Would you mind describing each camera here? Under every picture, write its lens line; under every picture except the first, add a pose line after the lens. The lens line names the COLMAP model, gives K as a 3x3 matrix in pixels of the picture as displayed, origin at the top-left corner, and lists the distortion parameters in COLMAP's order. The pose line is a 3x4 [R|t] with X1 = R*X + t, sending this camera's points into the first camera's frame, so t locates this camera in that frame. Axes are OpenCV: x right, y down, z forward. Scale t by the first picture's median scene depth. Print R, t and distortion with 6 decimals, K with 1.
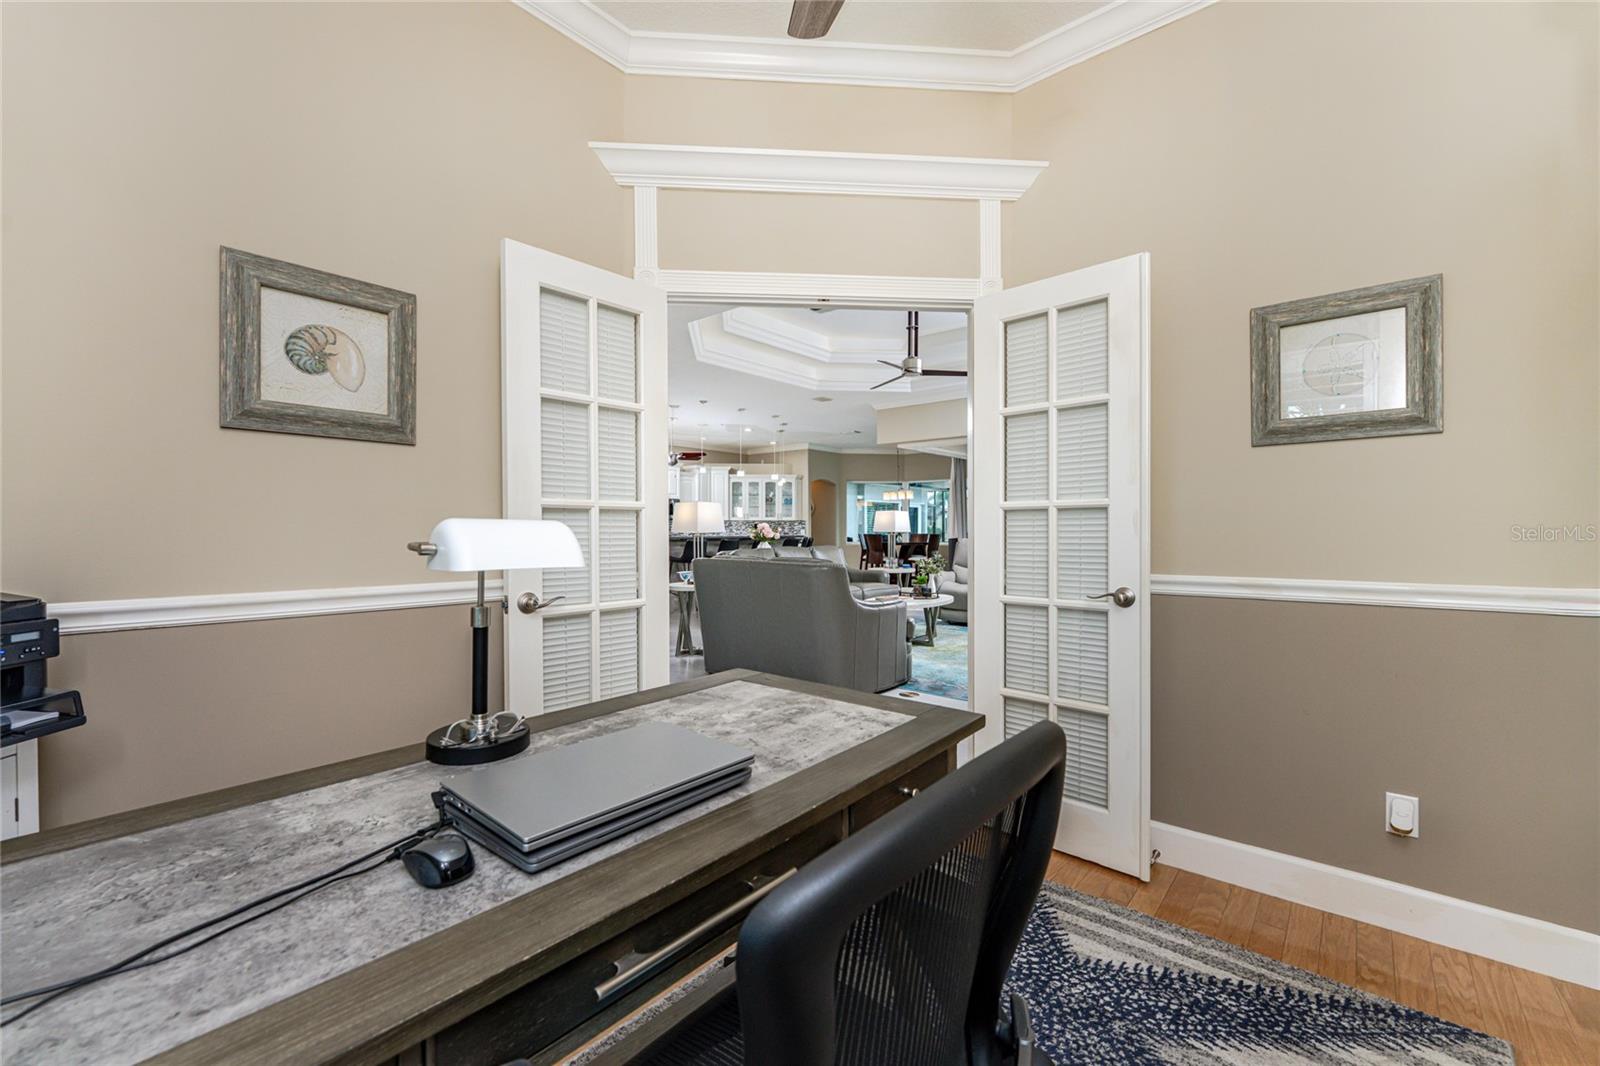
lens RADIAL K [[657.8, 0, 796.7], [0, 657.8, 530.1], [0, 0, 1]] dist [-0.000558, -0.000864]
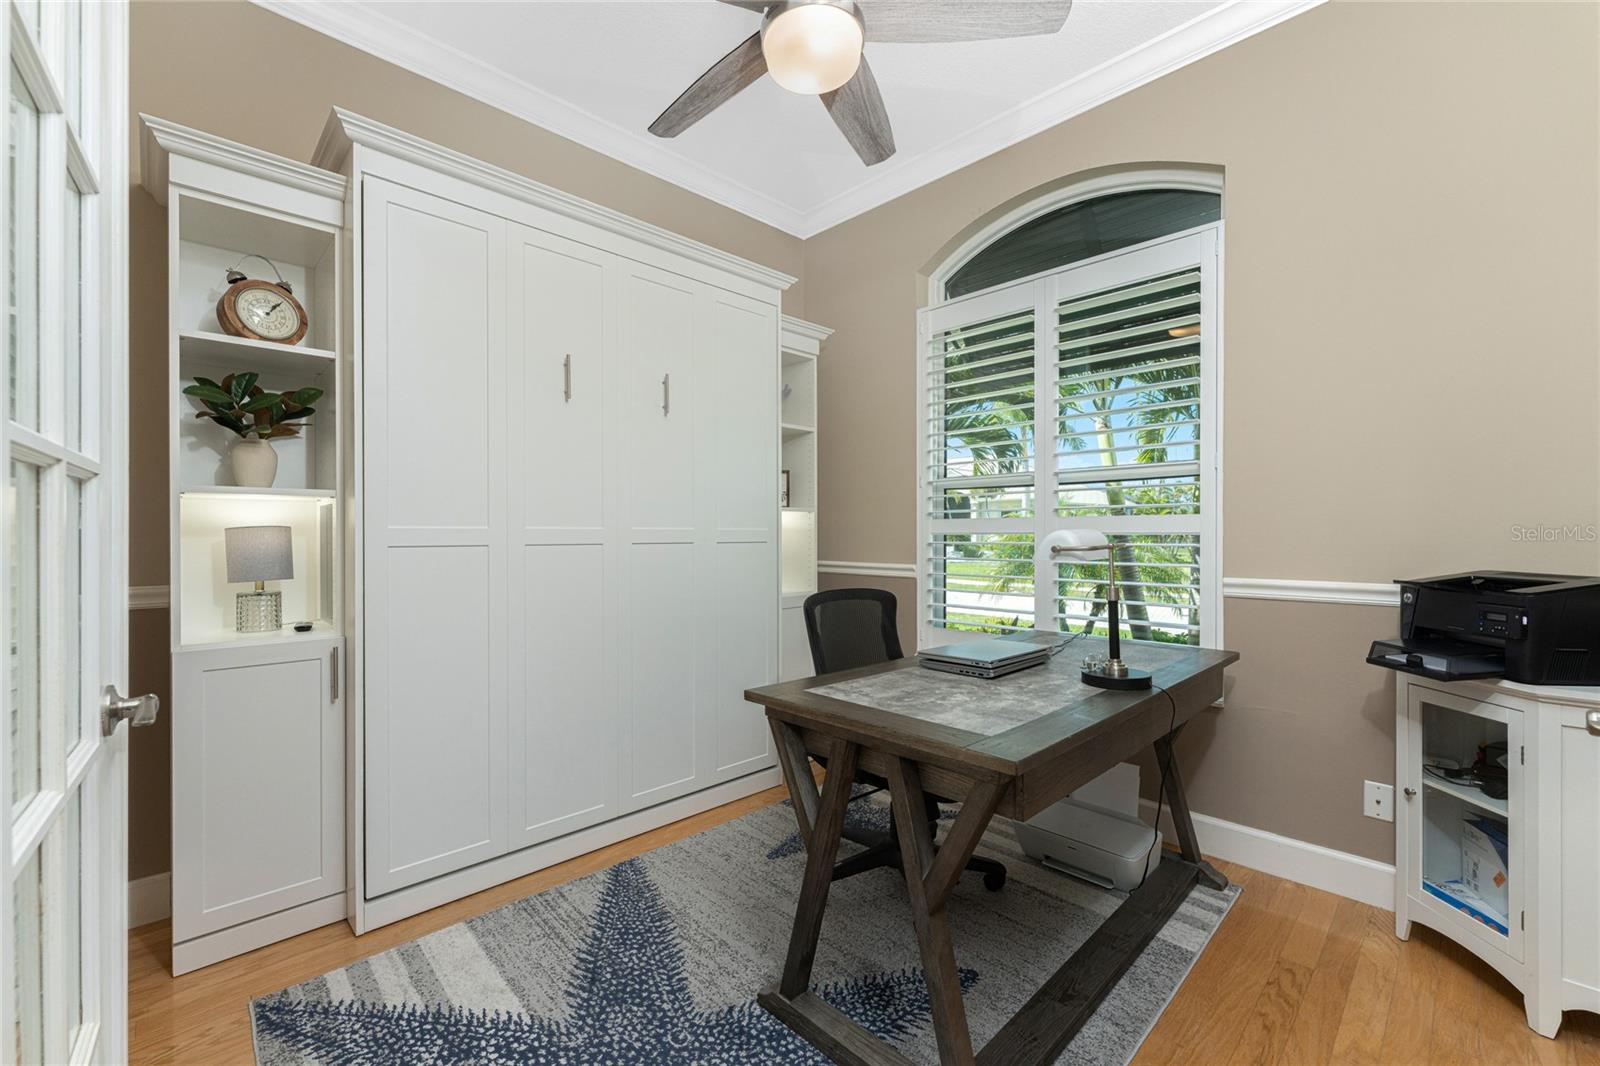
lens RADIAL K [[657.8, 0, 794.8], [0, 657.8, 535.7], [0, 0, 1]] dist [-0.000558, -0.000864]
pose [[-0.994714, -0.000534, 0.102687, 0.066267], [0.000121, 0.999980, 0.006377, -0.007204], [-0.102688, 0.006356, -0.994693, 2.024864]]
